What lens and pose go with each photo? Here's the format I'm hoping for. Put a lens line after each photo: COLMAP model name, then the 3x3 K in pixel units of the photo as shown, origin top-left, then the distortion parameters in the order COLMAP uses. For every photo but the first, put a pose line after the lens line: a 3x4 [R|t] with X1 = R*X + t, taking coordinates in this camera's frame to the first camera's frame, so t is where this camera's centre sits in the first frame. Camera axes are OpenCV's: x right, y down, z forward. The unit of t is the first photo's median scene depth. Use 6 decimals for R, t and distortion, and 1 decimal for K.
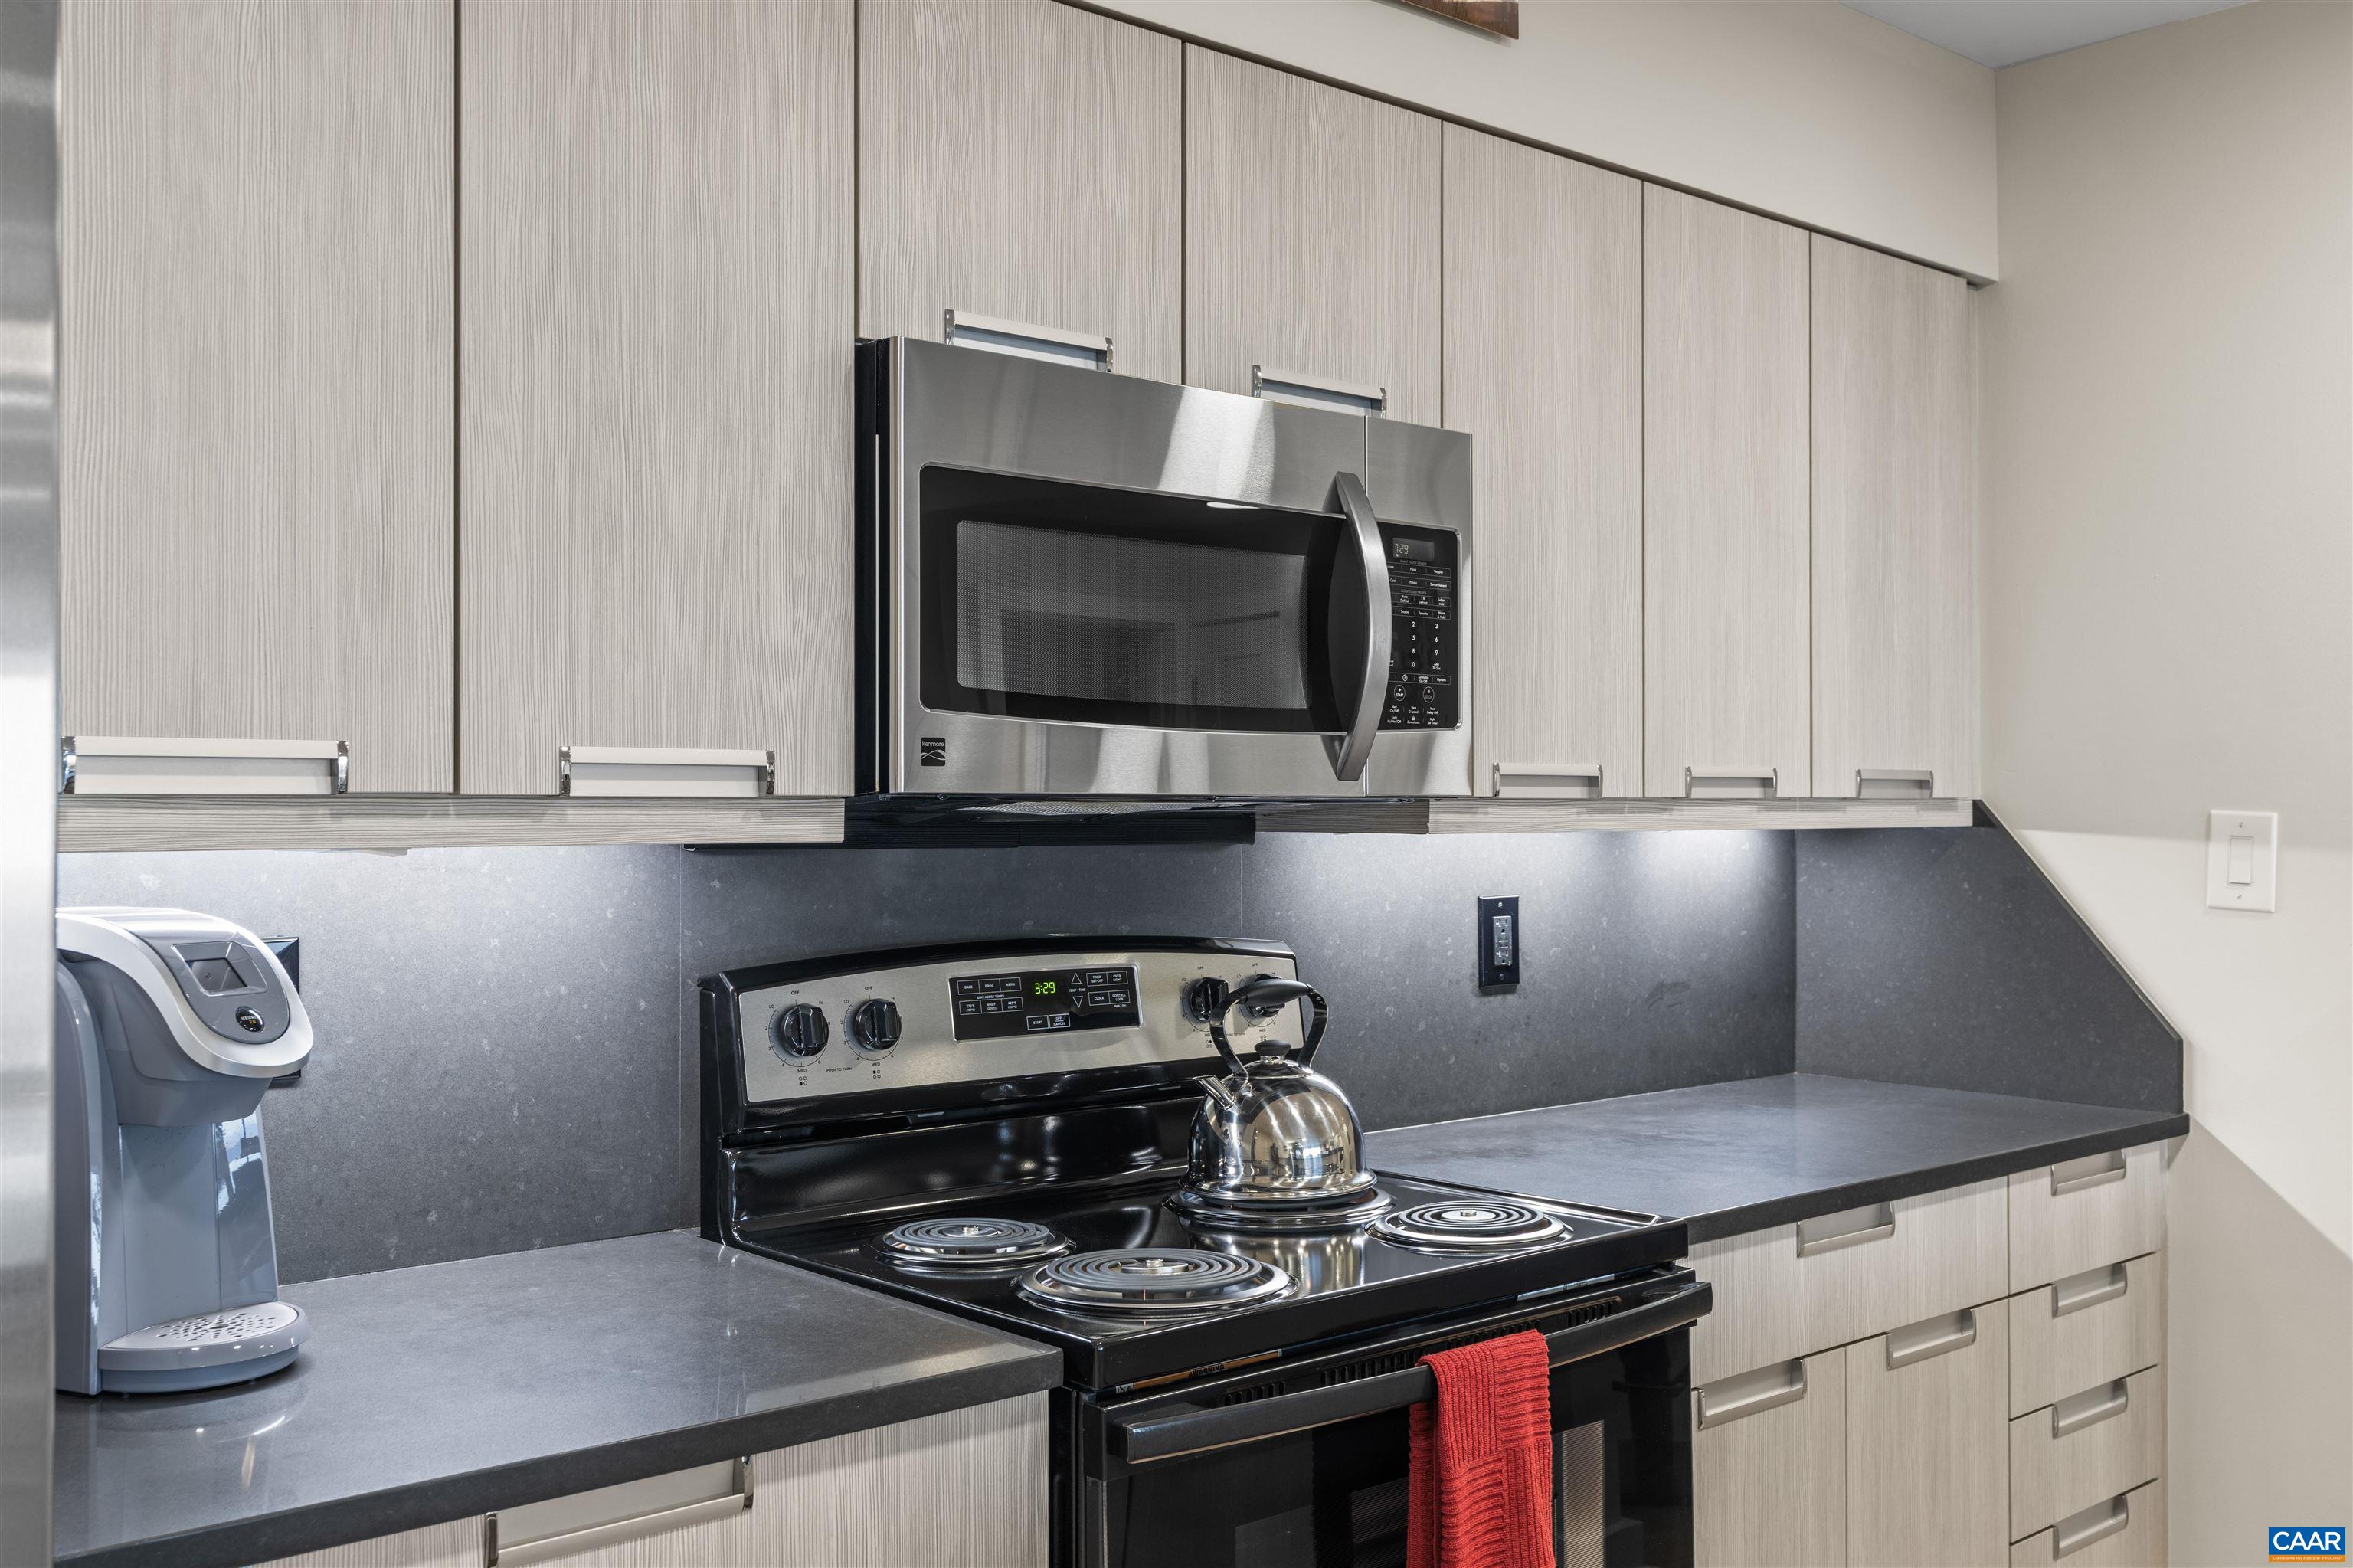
lens RADIAL K [[2170.4, 0, 1176.5], [0, 2170.4, 784.0], [0, 0, 1]] dist [0.009753, 0.004002]
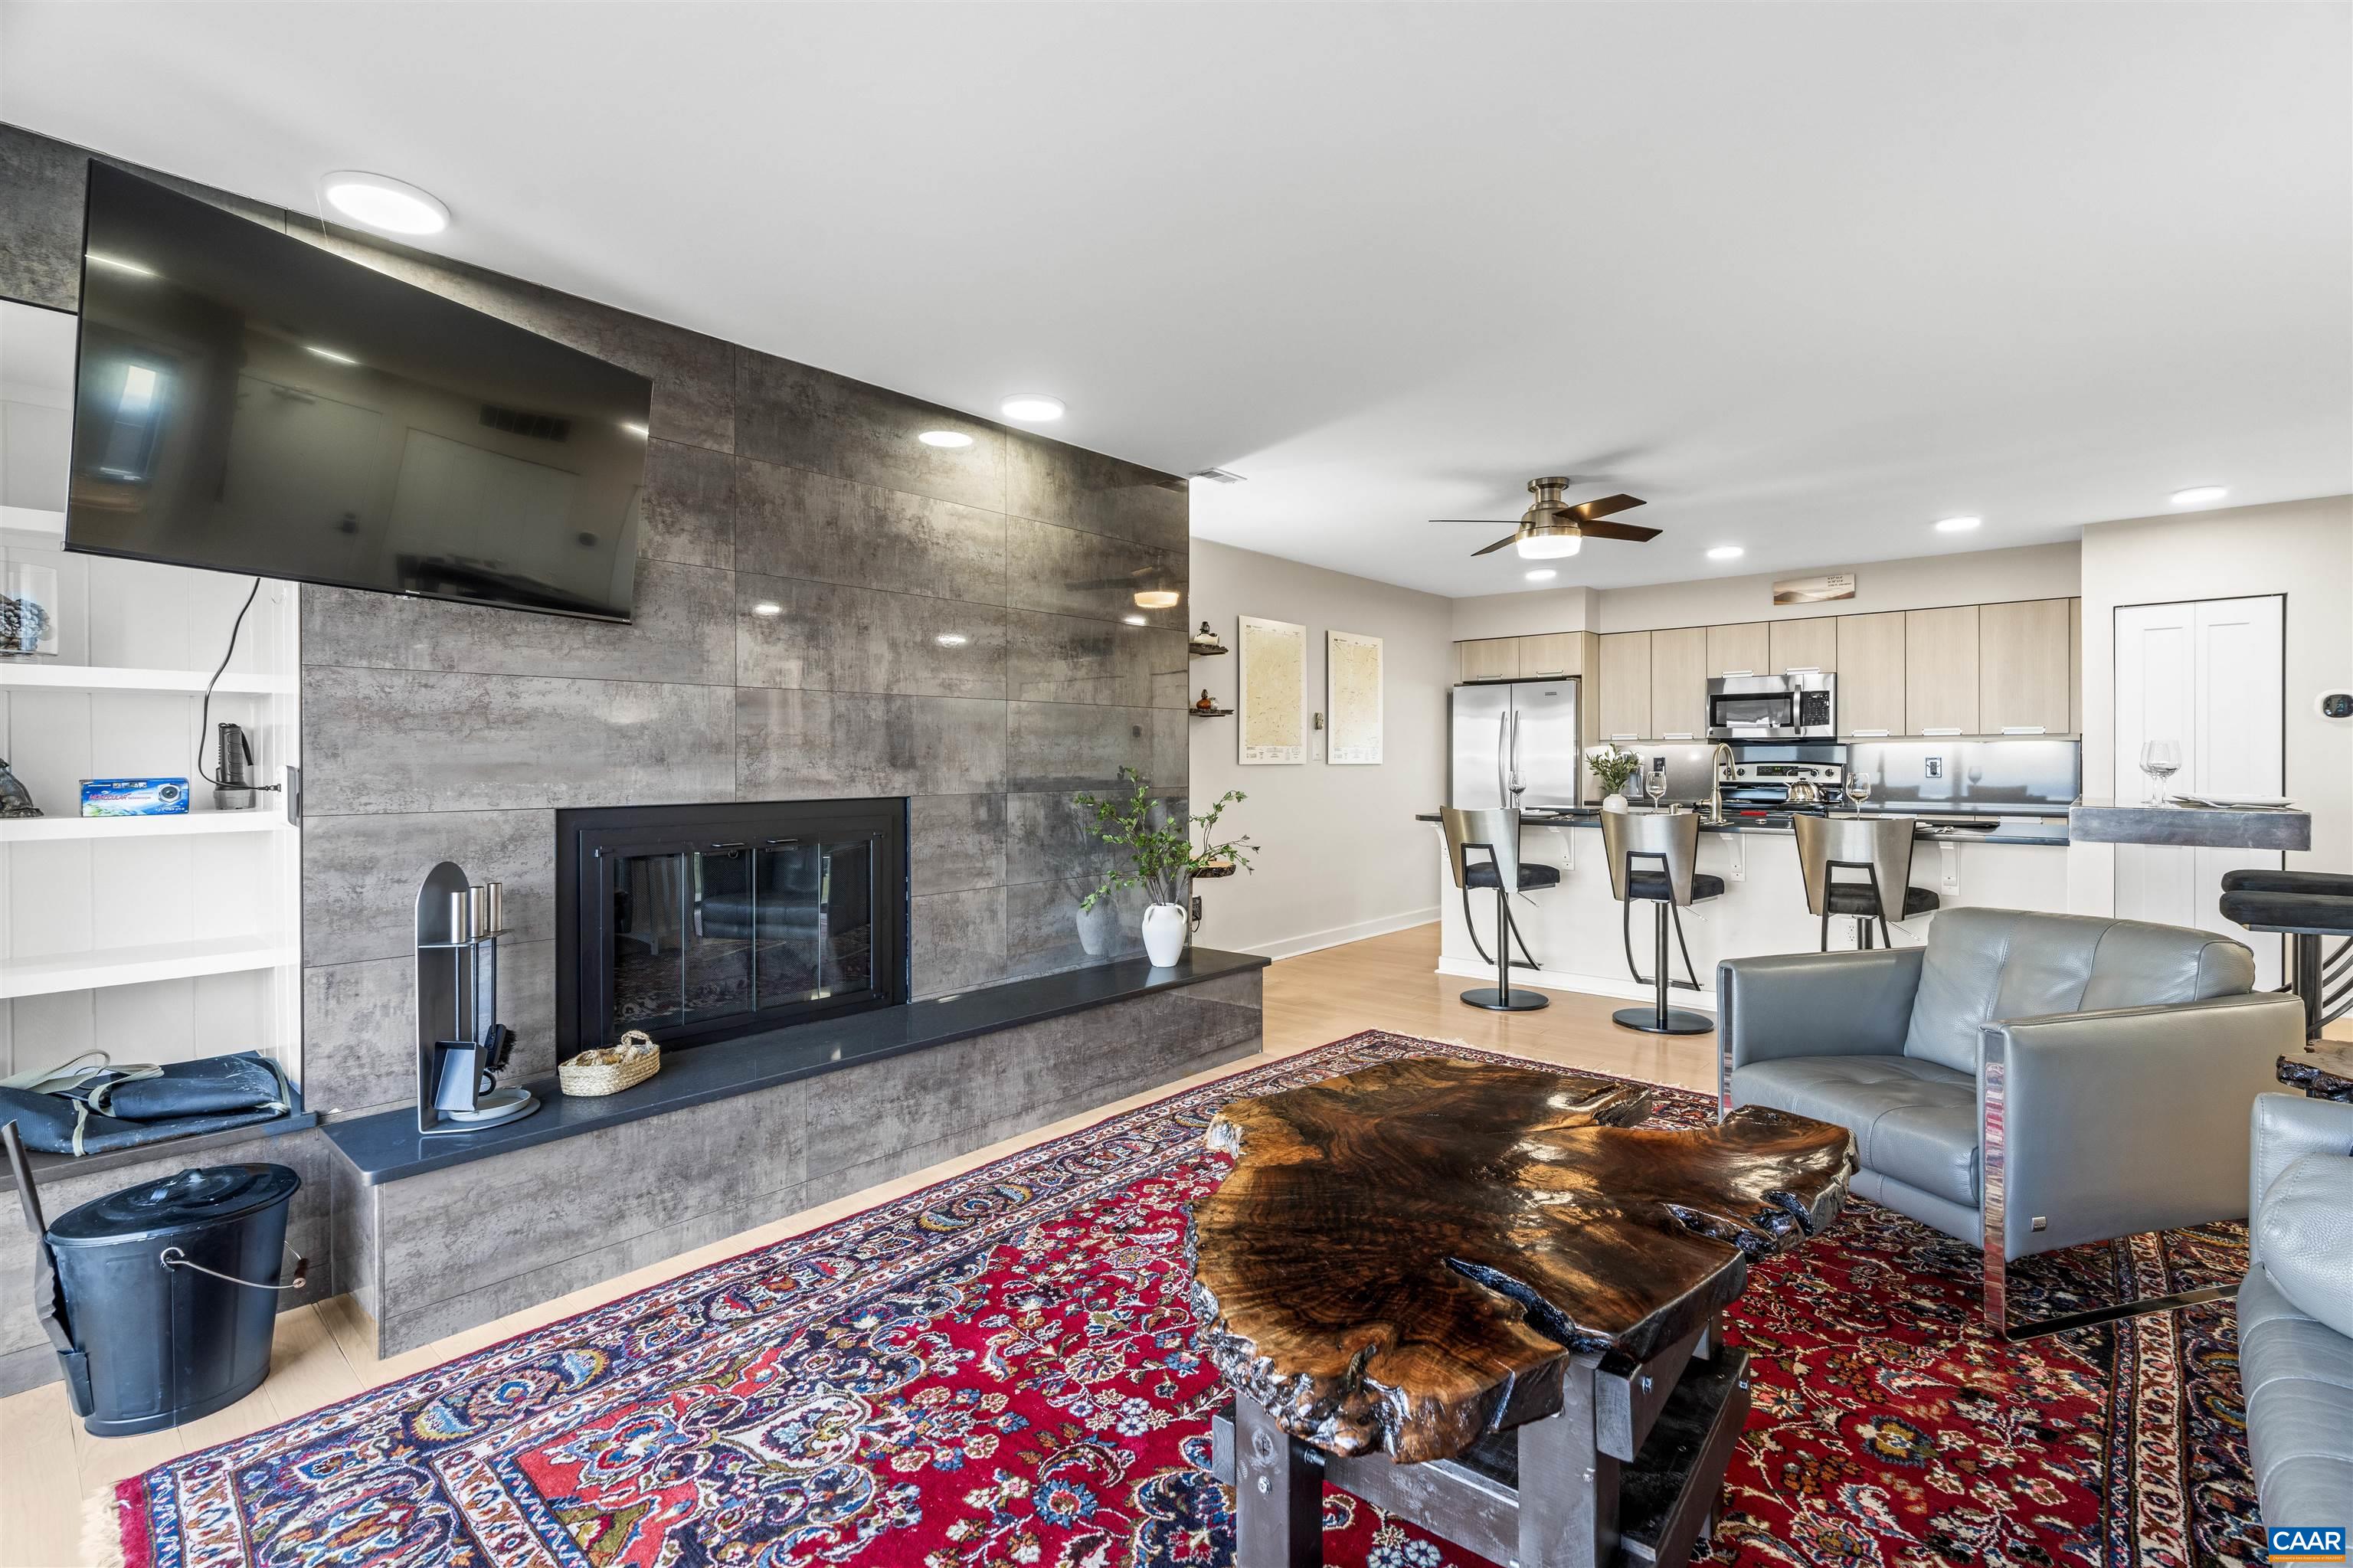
lens RADIAL K [[1062.2, 0, 1185.6], [0, 1062.2, 762.6], [0, 0, 1]] dist [-0.003535, 0.000682]
pose [[0.133402, -0.000916, -0.991062, 2.762898], [0.010121, 0.999949, 0.000438, 0.058217], [0.991010, -0.010089, 0.133404, -1.102225]]
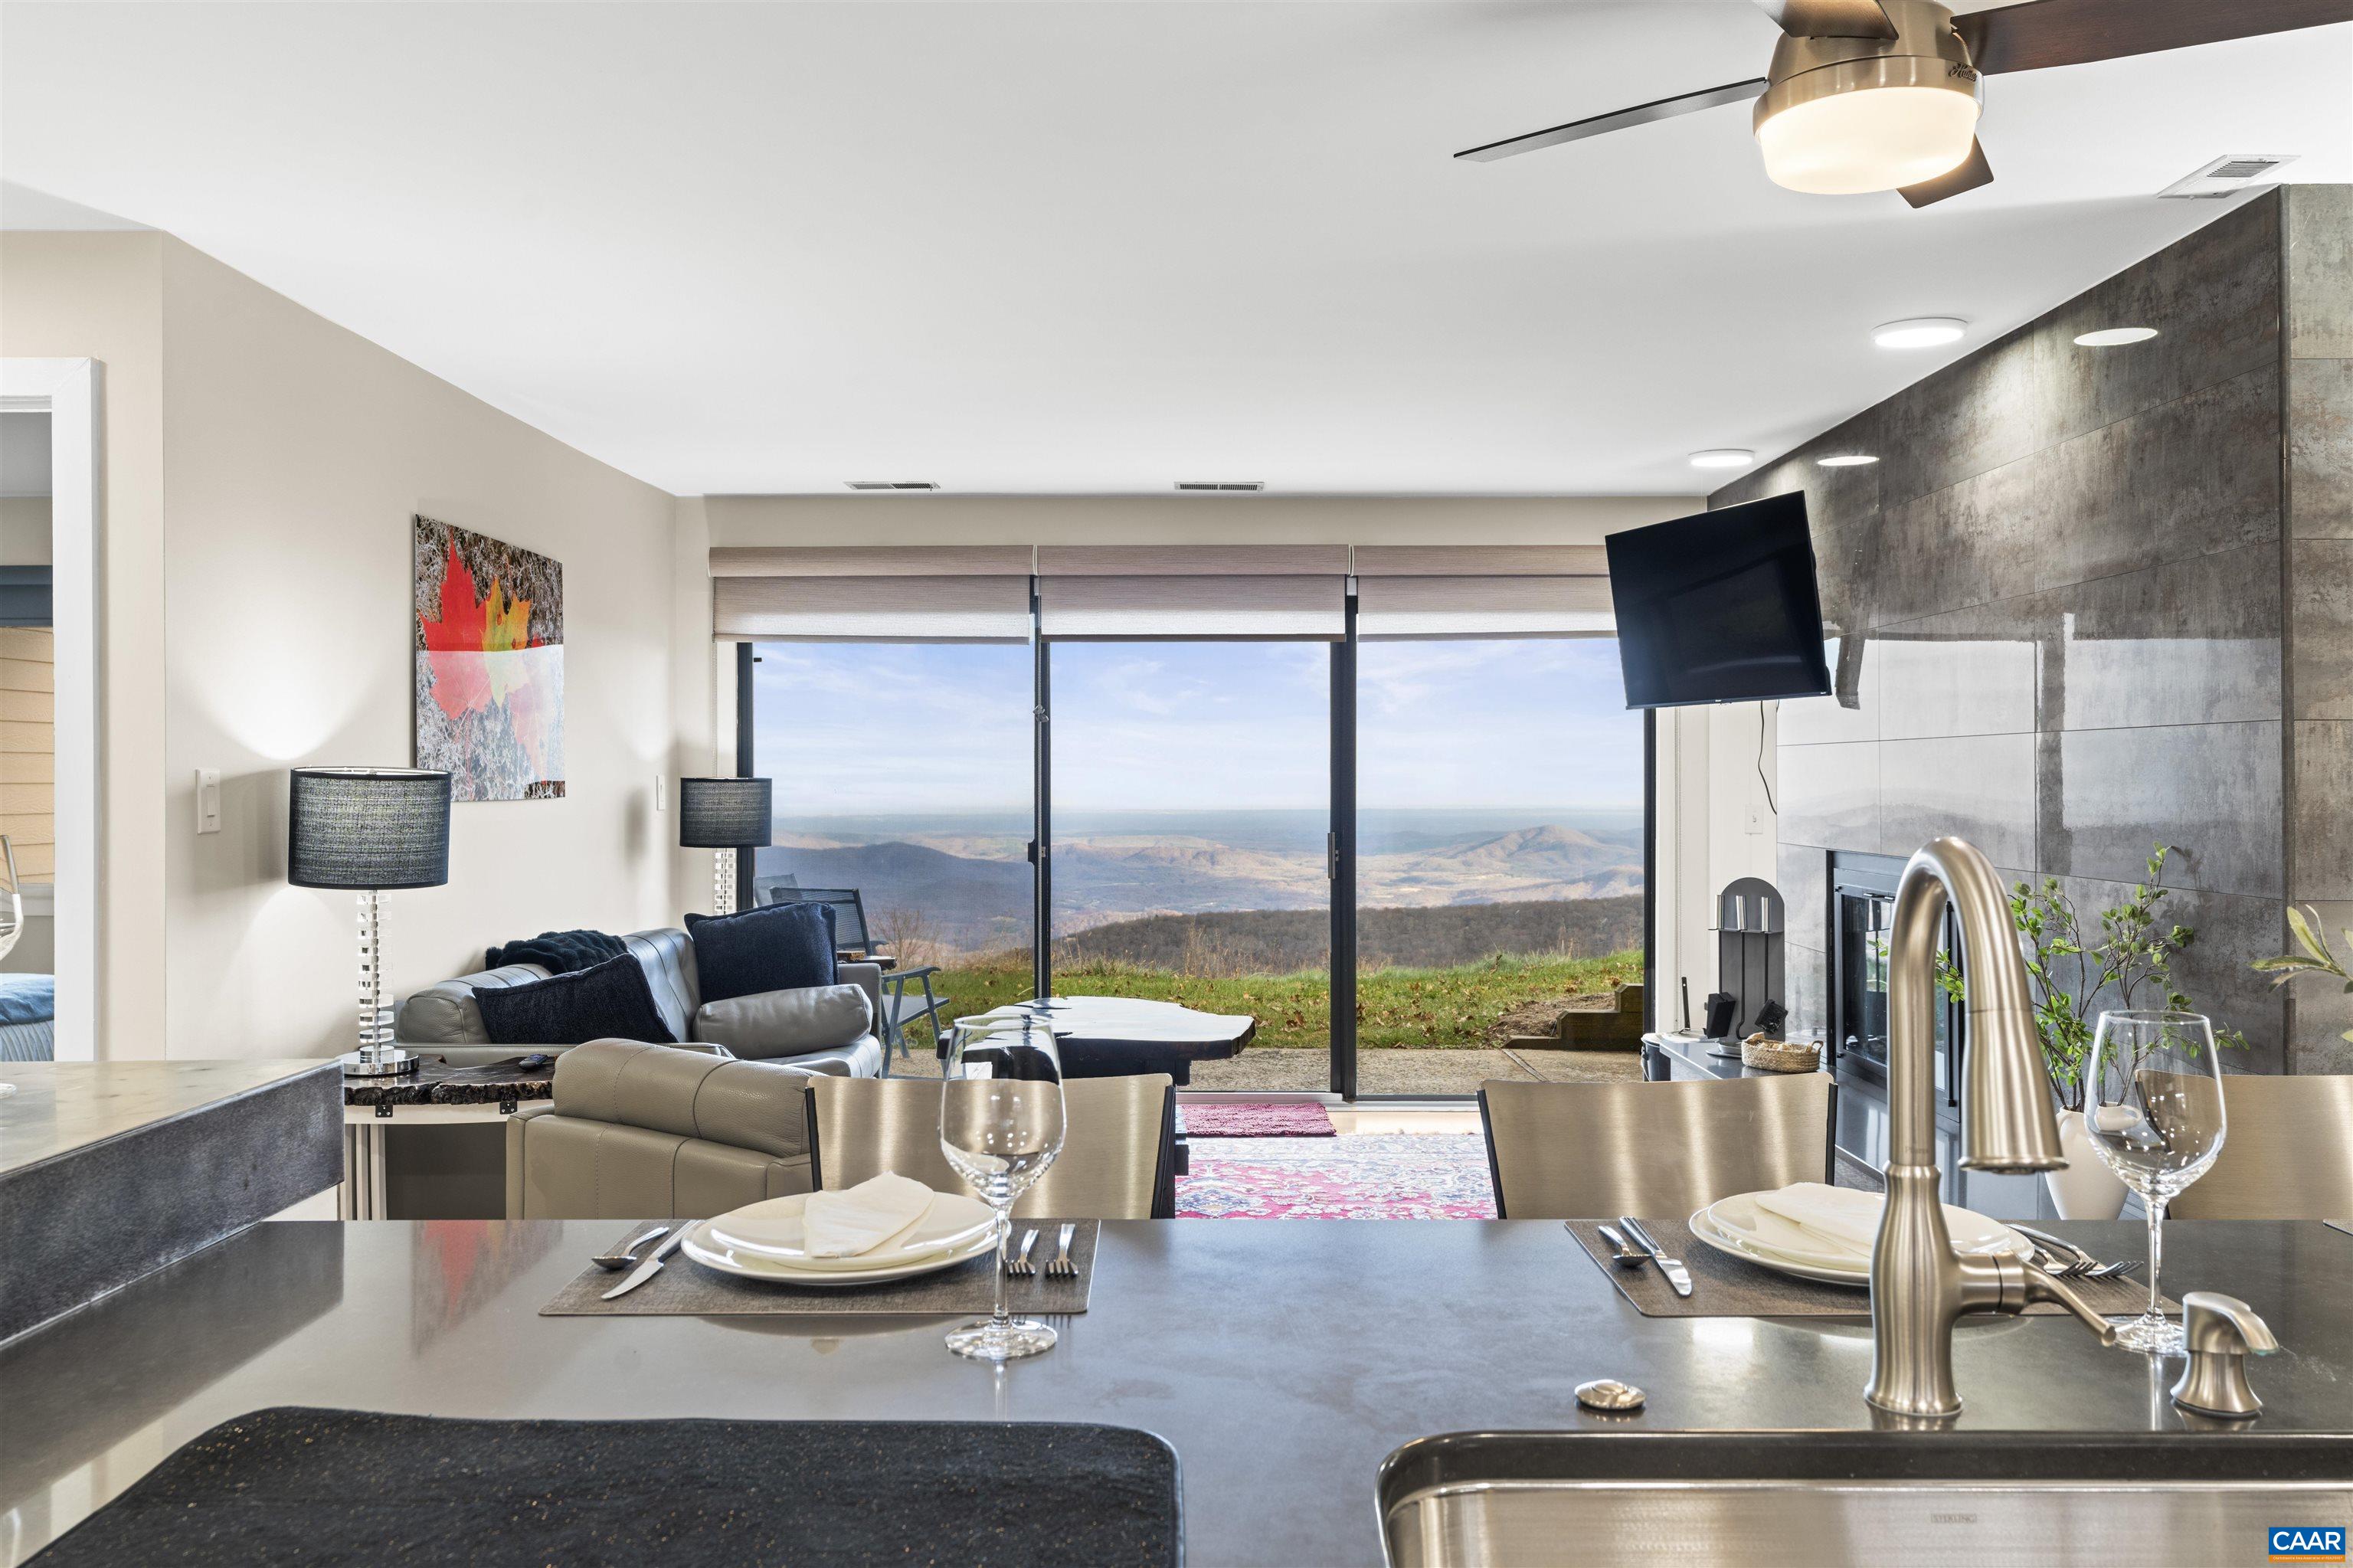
lens RADIAL K [[1858.5, 0, 1190.4], [0, 1858.5, 770.2], [0, 0, 1]] dist [0.007295, -0.001291]
pose [[-0.749768, -0.000624, 0.661701, 0.461322], [-0.005564, 0.999970, -0.005361, 0.012986], [-0.661678, -0.007701, -0.749749, 0.870940]]
